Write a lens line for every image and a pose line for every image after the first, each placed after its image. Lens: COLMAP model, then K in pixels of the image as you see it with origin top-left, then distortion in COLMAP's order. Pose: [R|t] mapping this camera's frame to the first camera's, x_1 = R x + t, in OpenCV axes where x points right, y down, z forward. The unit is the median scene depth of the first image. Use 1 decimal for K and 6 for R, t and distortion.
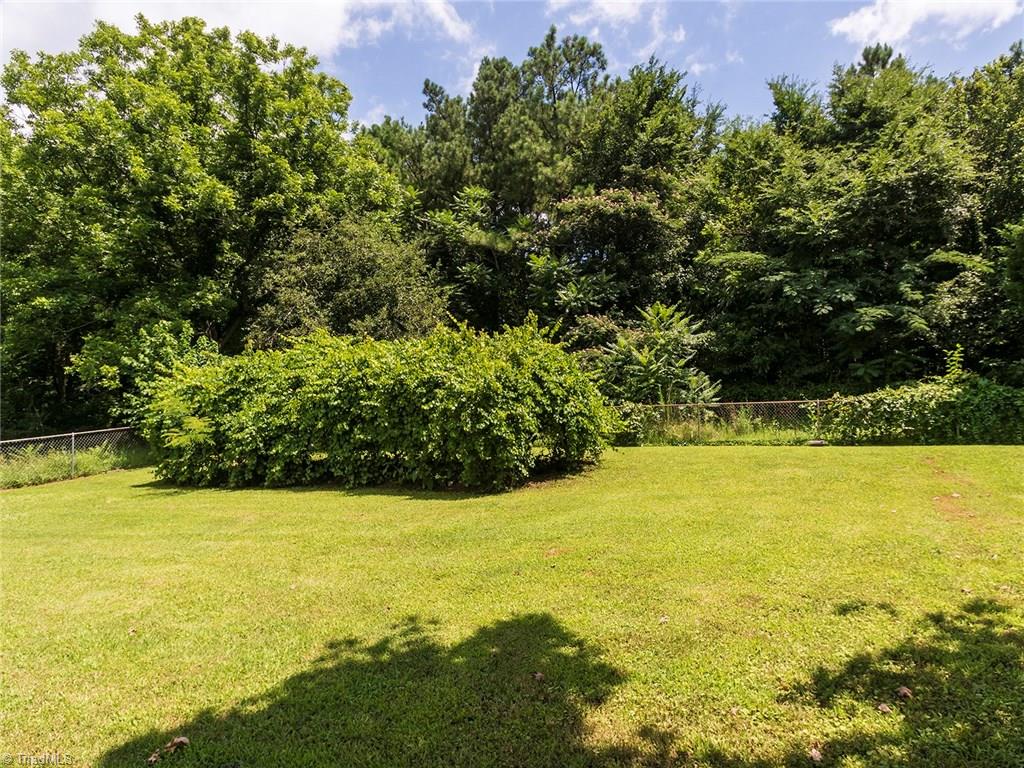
lens RADIAL K [[650.4, 0, 512.8], [0, 650.4, 397.9], [0, 0, 1]] dist [-0.017849, 0.002044]
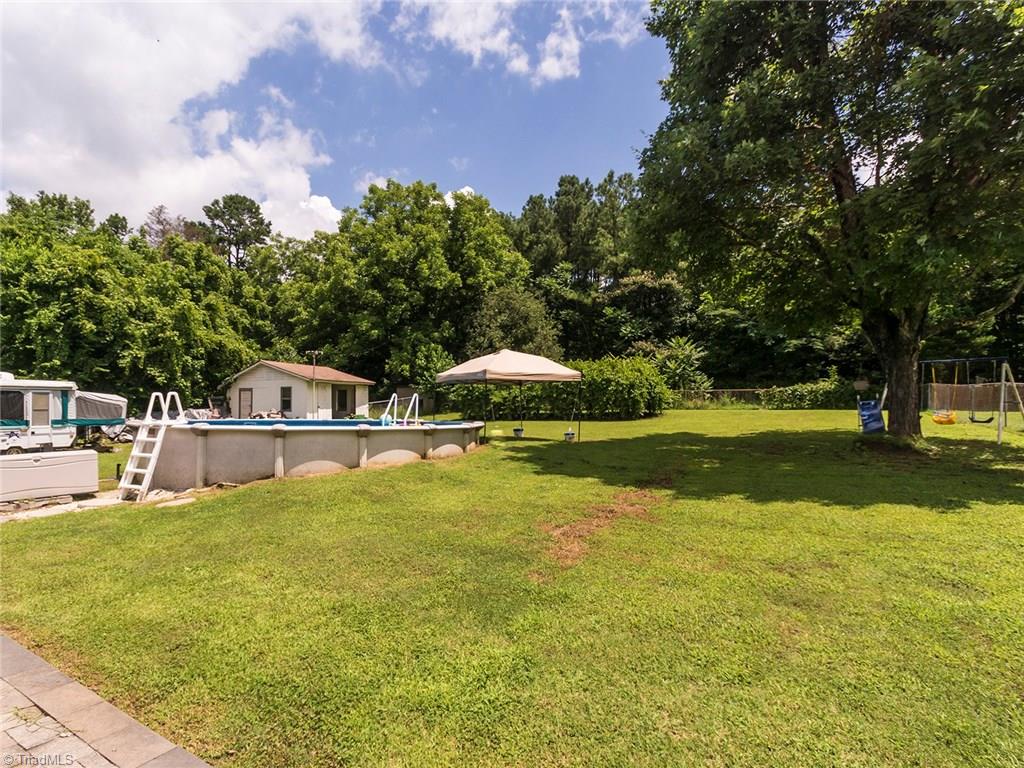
lens RADIAL K [[489.7, 0, 513.7], [0, 489.7, 374.9], [0, 0, 1]] dist [0.001592, -0.000062]
pose [[0.998069, 0.012707, -0.060803, -0.164725], [-0.014046, 0.999667, -0.021654, 0.002576], [0.060508, 0.022466, 0.997915, -0.437335]]
